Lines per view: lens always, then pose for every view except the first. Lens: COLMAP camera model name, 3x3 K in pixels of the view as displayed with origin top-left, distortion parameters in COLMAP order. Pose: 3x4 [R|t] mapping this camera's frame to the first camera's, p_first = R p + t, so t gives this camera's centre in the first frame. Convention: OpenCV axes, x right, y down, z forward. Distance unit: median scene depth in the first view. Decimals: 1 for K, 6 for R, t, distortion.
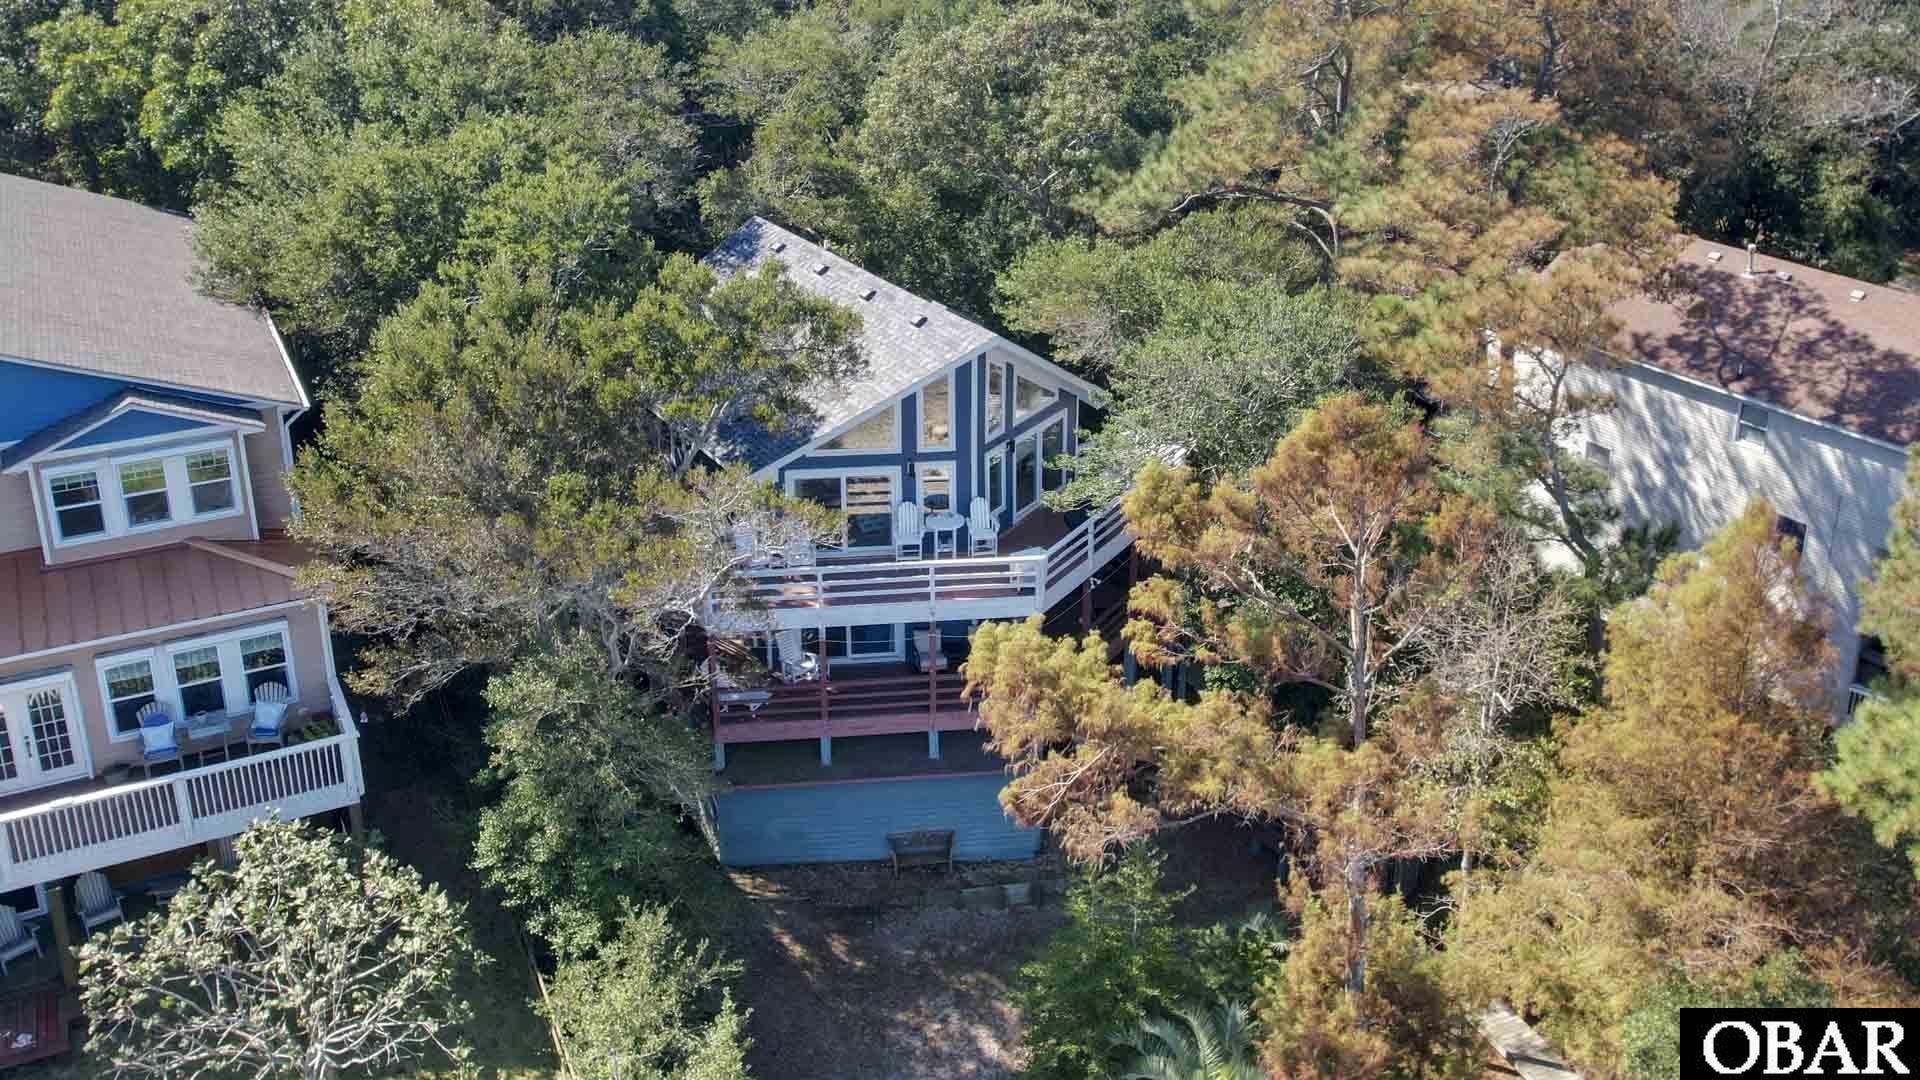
lens RADIAL K [[1180.7, 0, 966.1], [0, 1180.7, 496.2], [0, 0, 1]] dist [-0.034923, -0.003227]
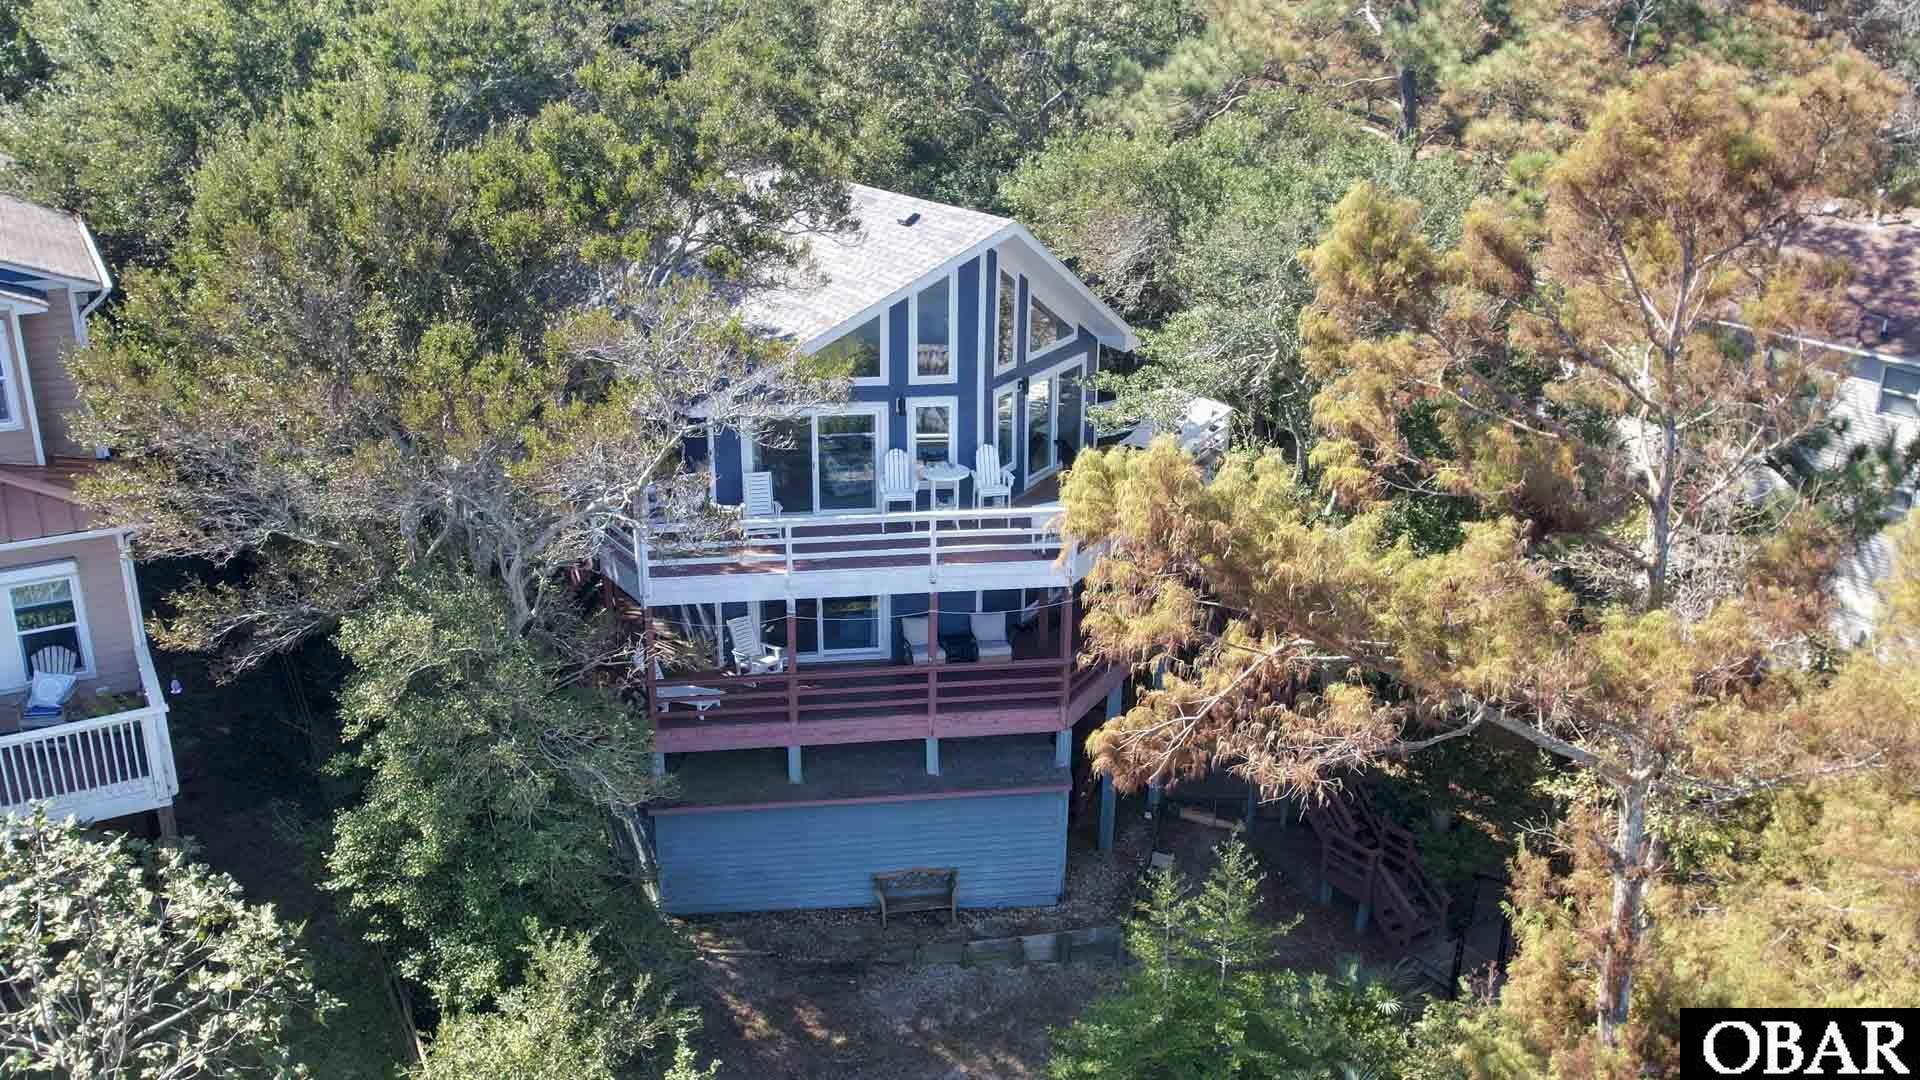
lens RADIAL K [[1388.5, 0, 941.6], [0, 1388.5, 521.9], [0, 0, 1]] dist [-0.050573, 0.021669]
pose [[0.999989, -0.004502, 0.000920, -0.035337], [0.004494, 0.999956, 0.008188, 0.079277], [-0.000956, -0.008184, 0.999966, 0.139457]]
